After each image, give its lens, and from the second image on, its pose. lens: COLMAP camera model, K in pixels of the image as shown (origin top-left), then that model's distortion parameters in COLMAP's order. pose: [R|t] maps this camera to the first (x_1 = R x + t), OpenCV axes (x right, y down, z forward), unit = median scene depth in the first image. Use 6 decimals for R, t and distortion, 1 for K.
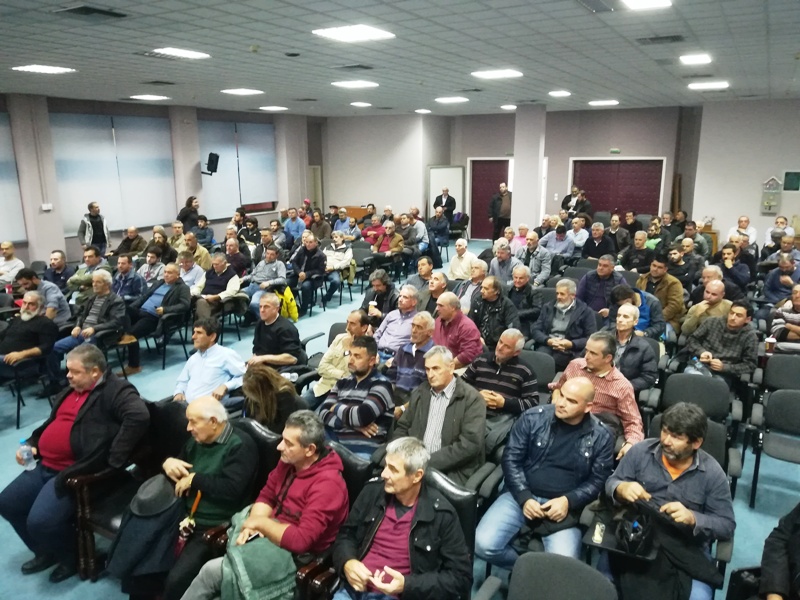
lens RADIAL K [[630.5, 0, 398.1], [0, 630.5, 299.4], [0, 0, 1]] dist [0.043110, -0.065130]
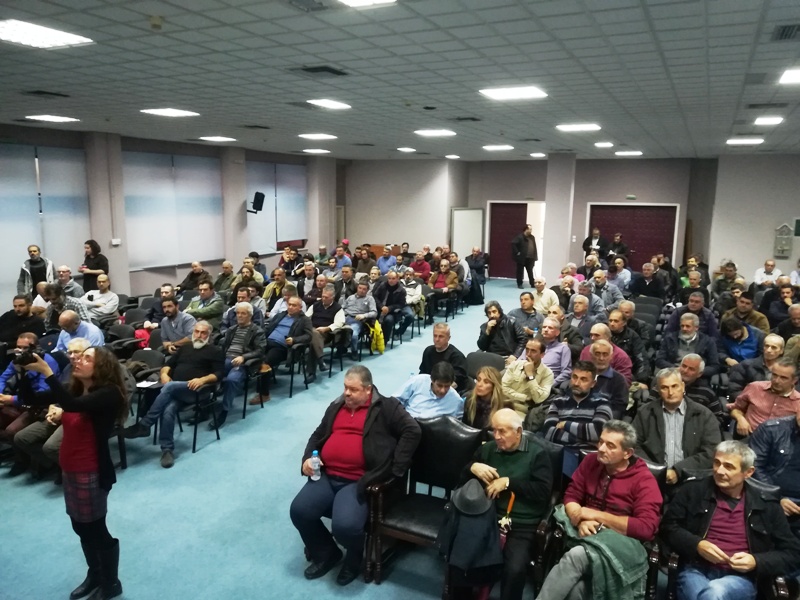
lens RADIAL K [[630.5, 0, 393.1], [0, 630.5, 297.2], [0, 0, 1]] dist [0.043110, -0.065130]
pose [[0.997841, 0.008378, 0.065139, -0.319150], [-0.004136, 0.997878, -0.064982, 0.014512], [-0.065545, 0.064572, 0.995758, -0.072240]]
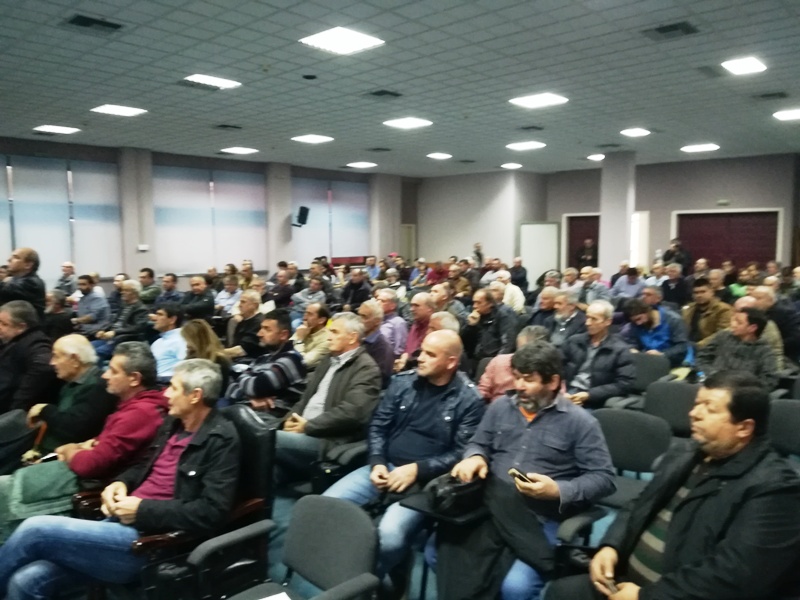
lens RADIAL K [[630.5, 0, 396.6], [0, 630.5, 303.7], [0, 0, 1]] dist [0.043110, -0.065130]
pose [[0.974334, 0.024736, -0.223743, 0.230264], [-0.052166, 0.991698, -0.117529, 0.107019], [0.218979, 0.126185, 0.967536, 0.072353]]
